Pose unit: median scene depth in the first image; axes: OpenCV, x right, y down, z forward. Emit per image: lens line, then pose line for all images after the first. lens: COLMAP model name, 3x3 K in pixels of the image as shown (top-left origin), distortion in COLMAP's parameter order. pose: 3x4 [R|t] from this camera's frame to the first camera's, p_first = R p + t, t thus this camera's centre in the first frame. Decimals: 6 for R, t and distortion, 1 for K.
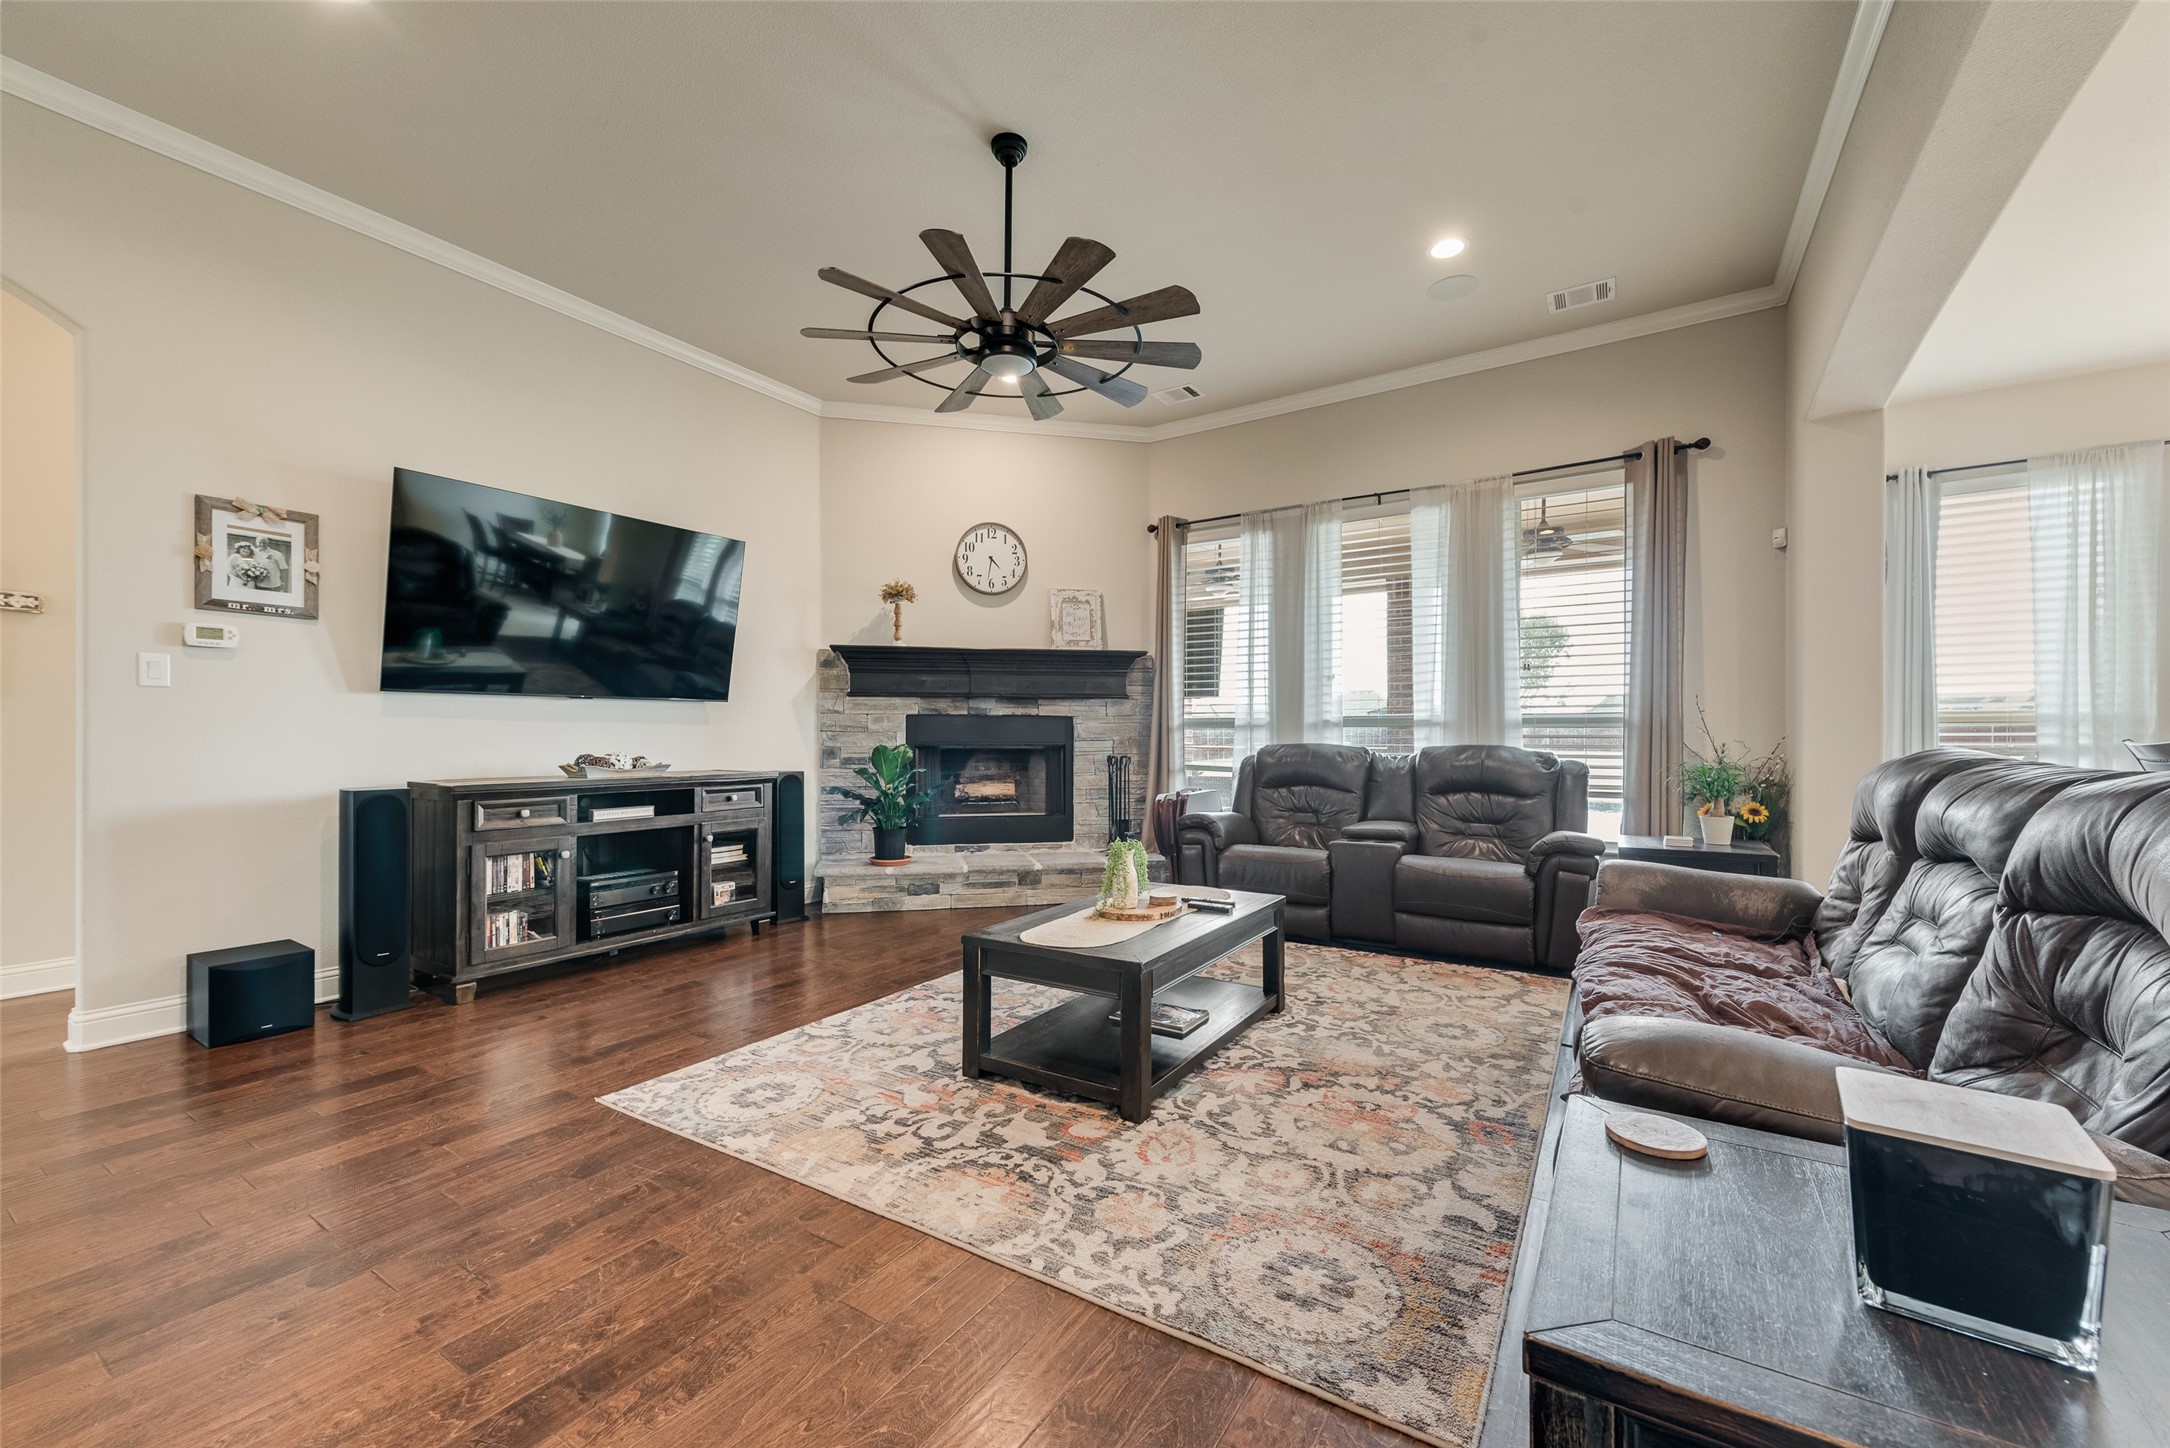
lens RADIAL K [[859.7, 0, 1077.3], [0, 859.7, 739.9], [0, 0, 1]] dist [0.015832, -0.003580]
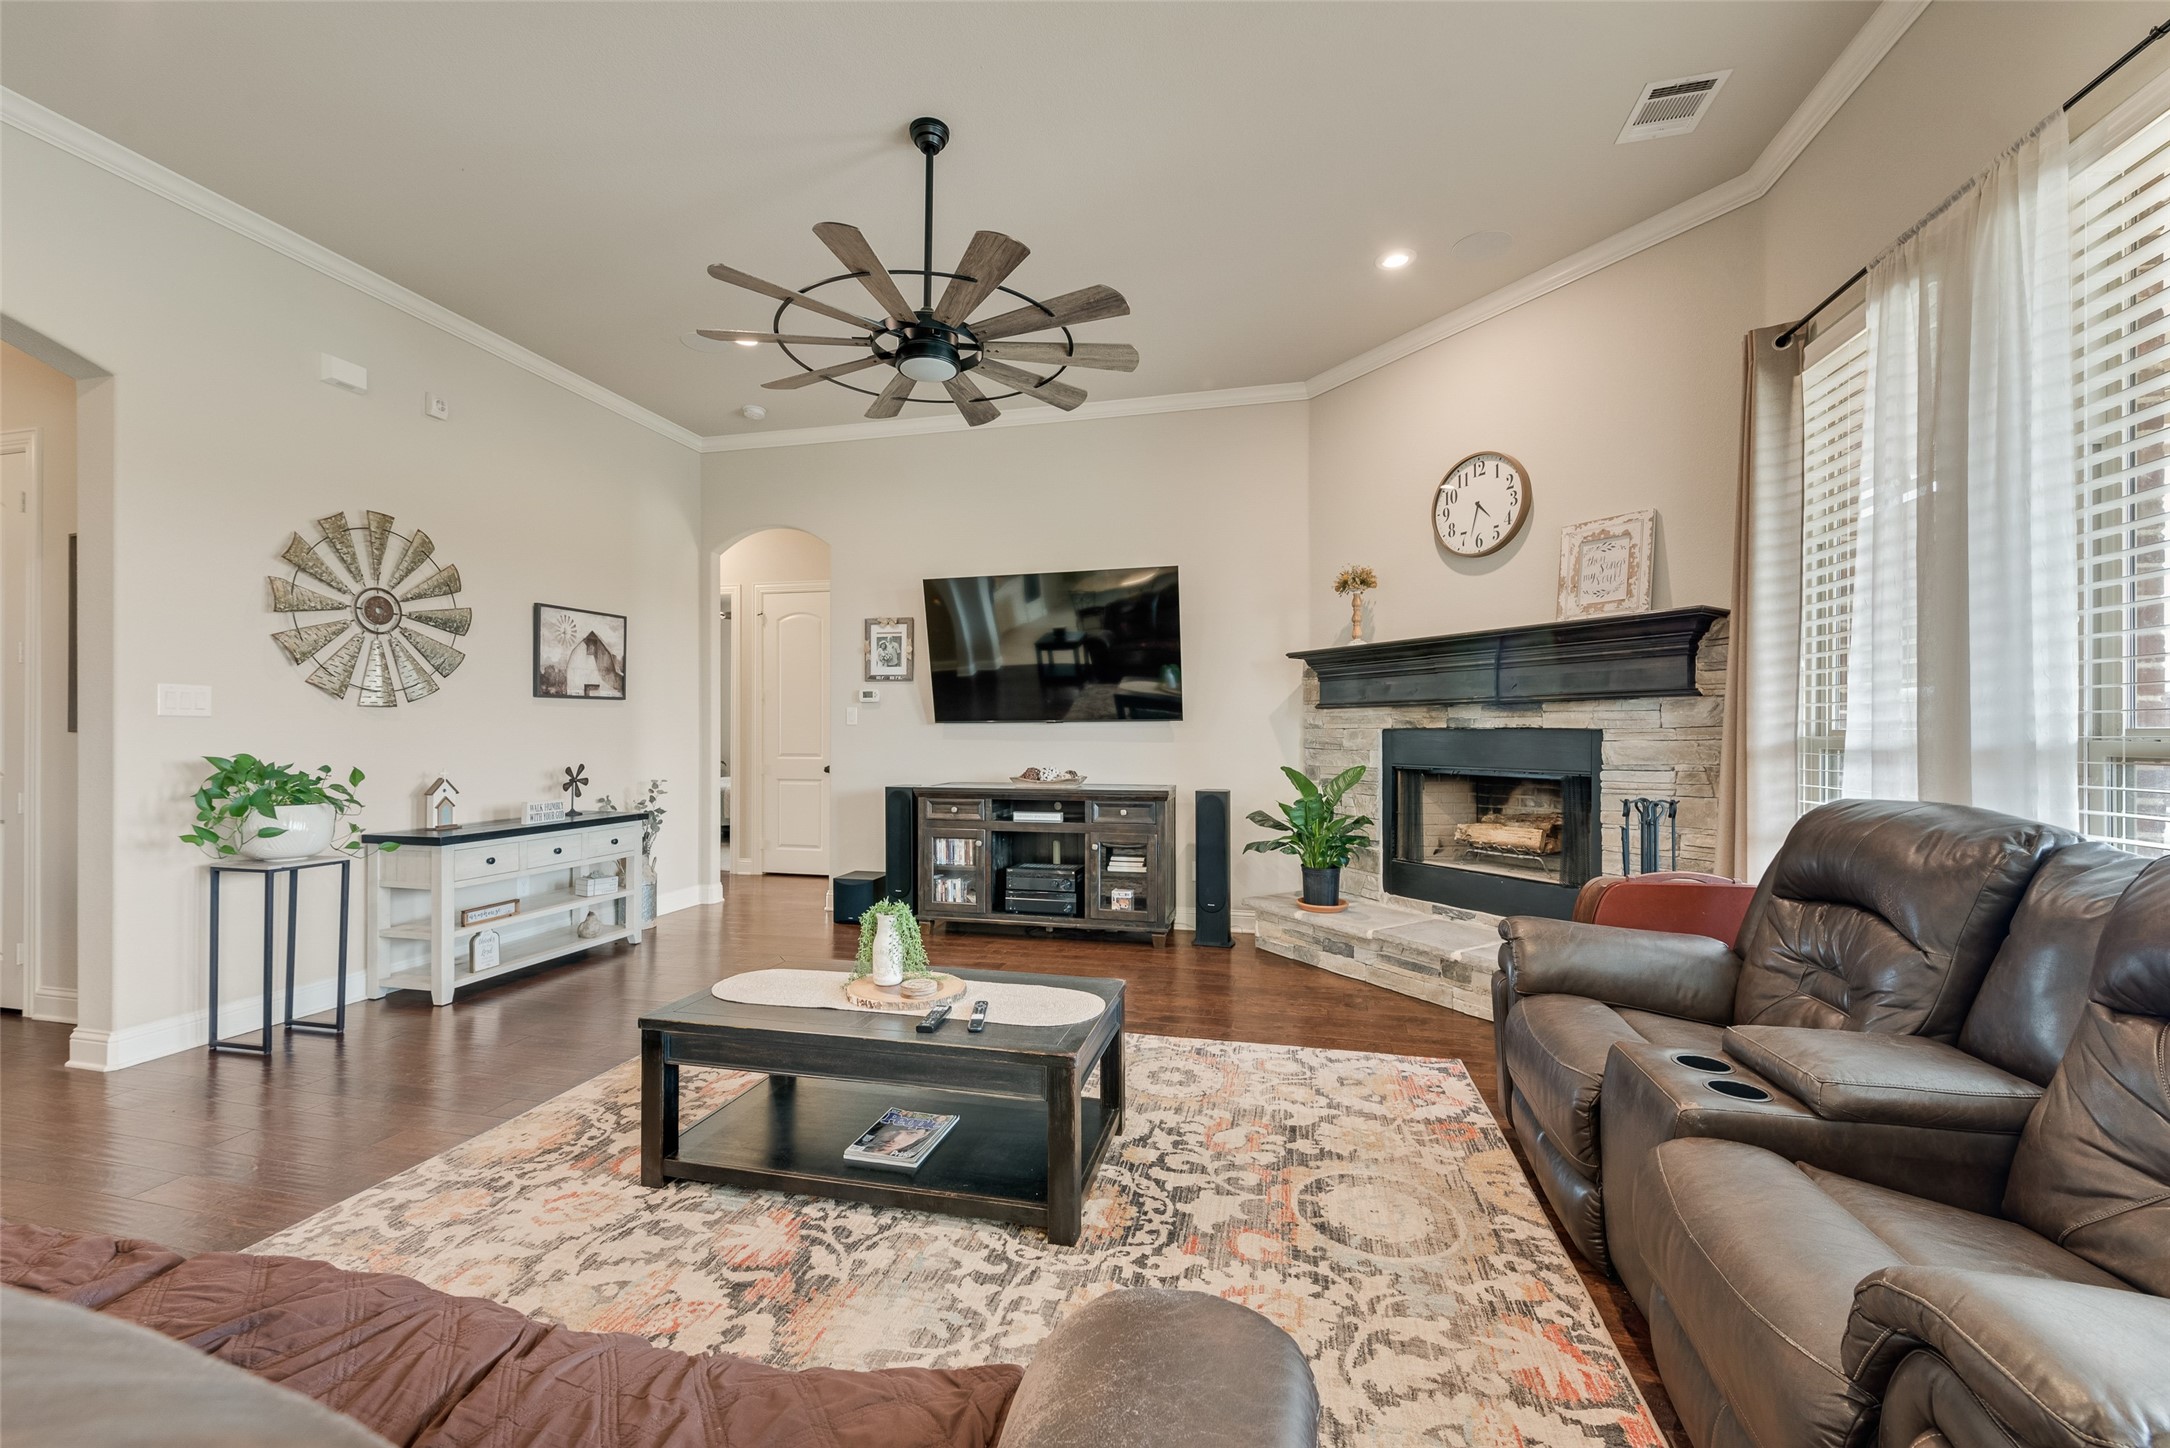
lens RADIAL K [[859.7, 0, 1077.9], [0, 859.7, 734.9], [0, 0, 1]] dist [0.015832, -0.003580]
pose [[0.320378, 0.001432, -0.947289, 0.595240], [-0.002927, 0.999996, 0.000522, -0.029521], [0.947285, 0.002605, 0.320381, 0.600969]]
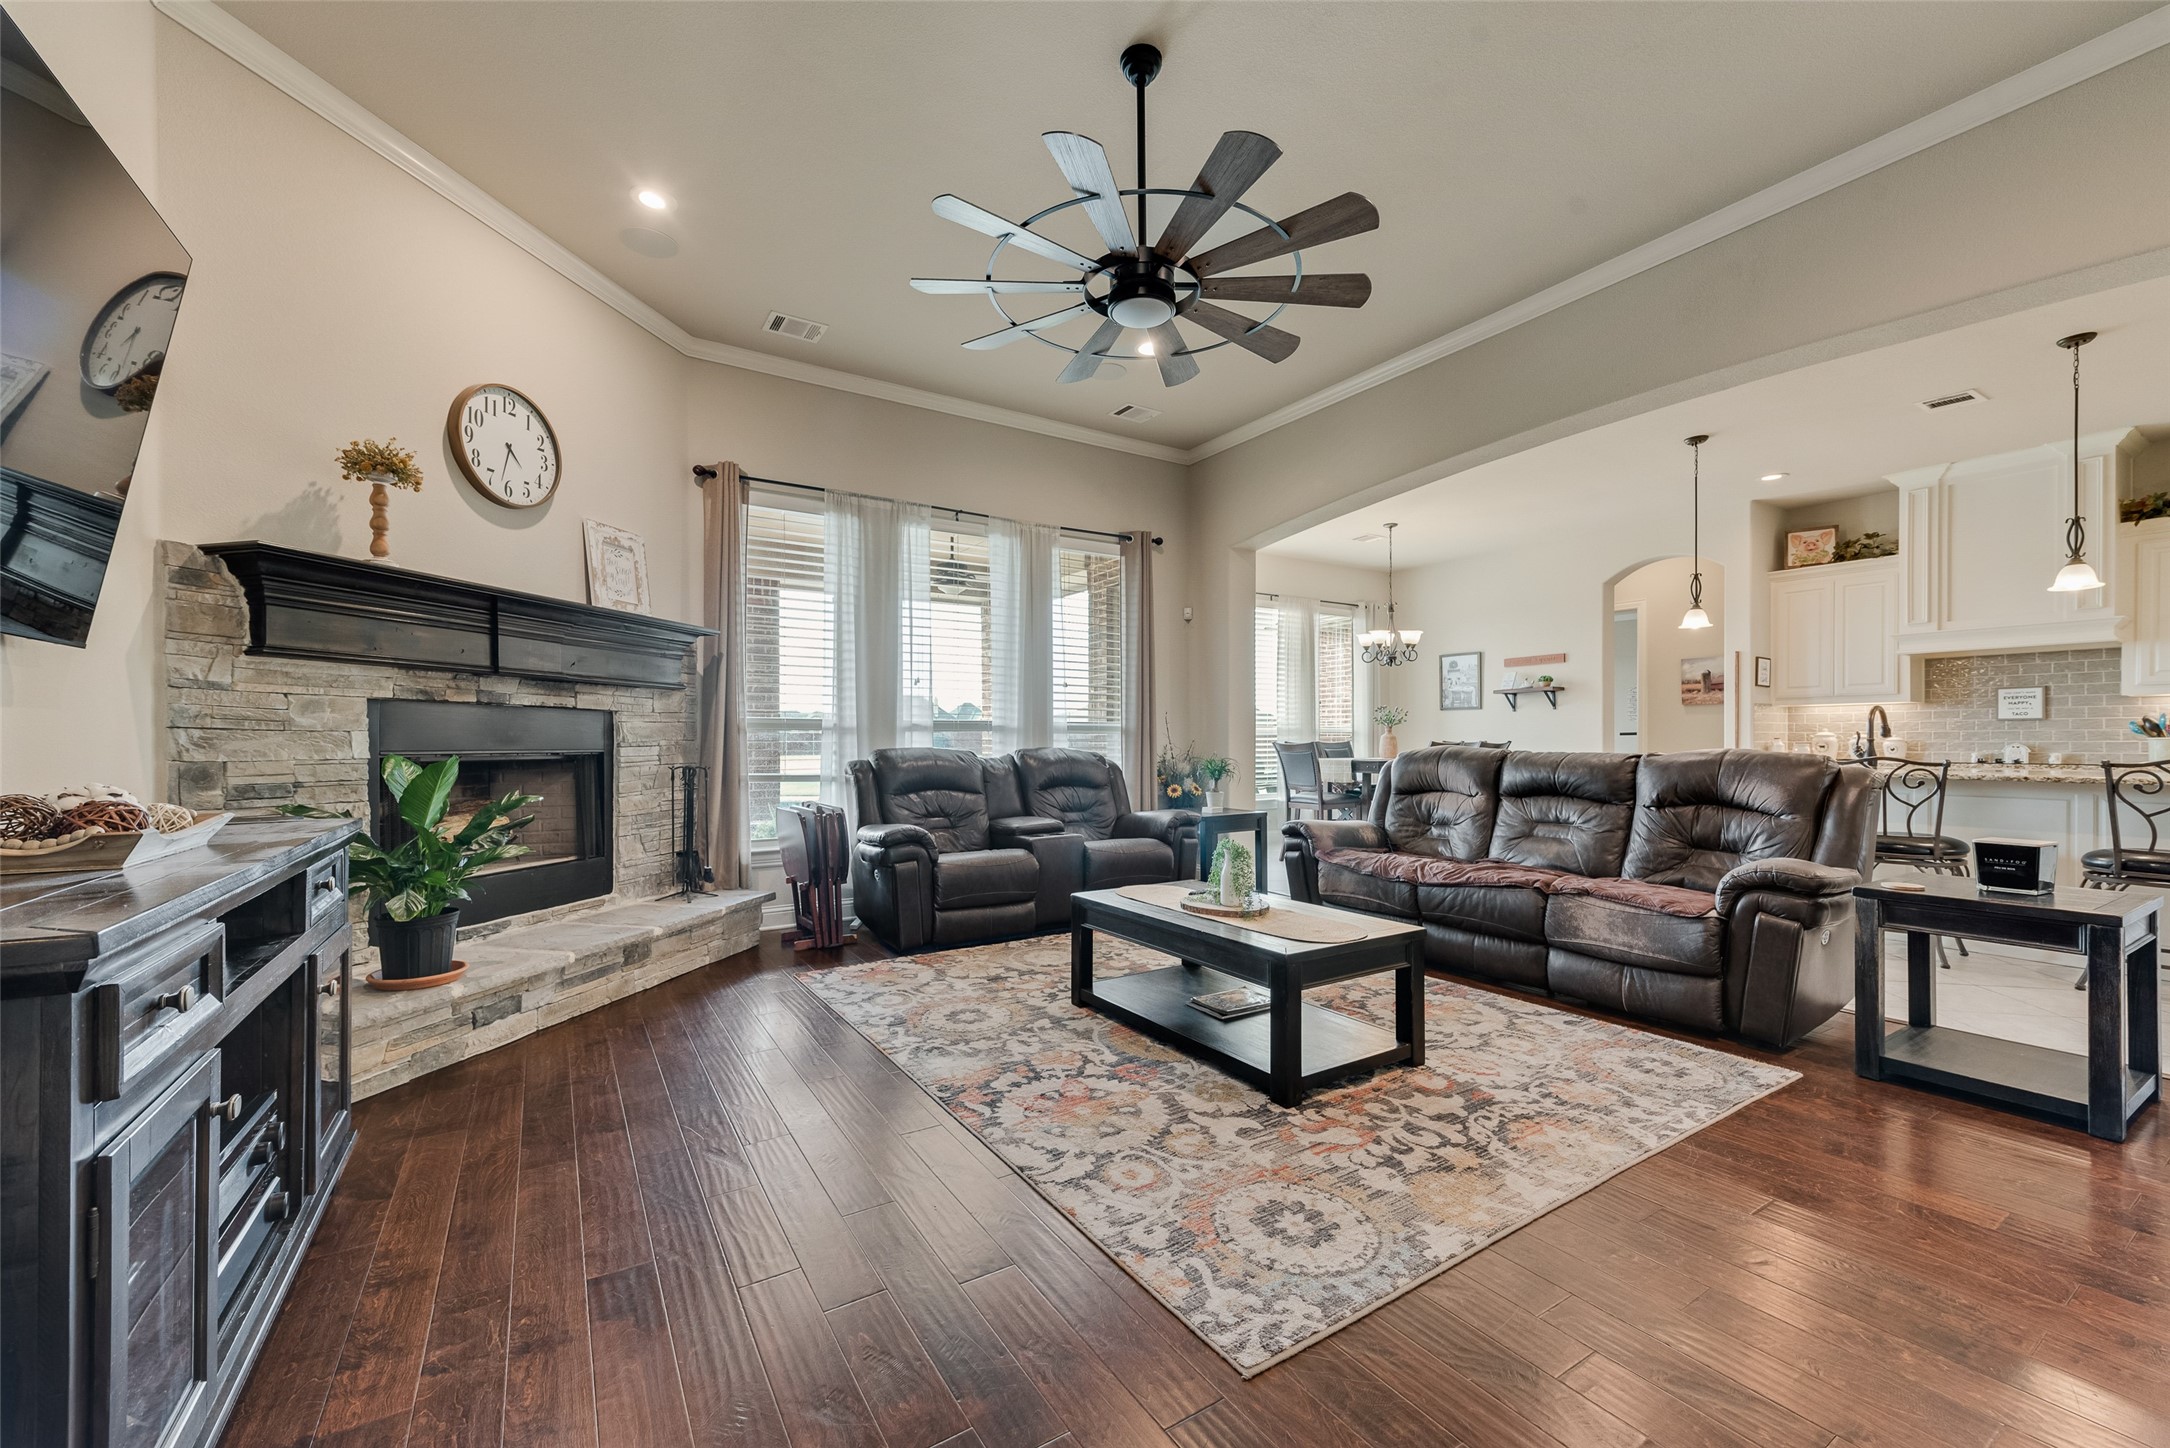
lens RADIAL K [[859.7, 0, 1086.9], [0, 859.7, 743.9], [0, 0, 1]] dist [0.015832, -0.003580]
pose [[0.416637, -0.002978, 0.909068, -0.627354], [0.006027, 0.999982, 0.000513, 0.000770], [-0.909053, 0.005265, 0.416648, 0.483445]]
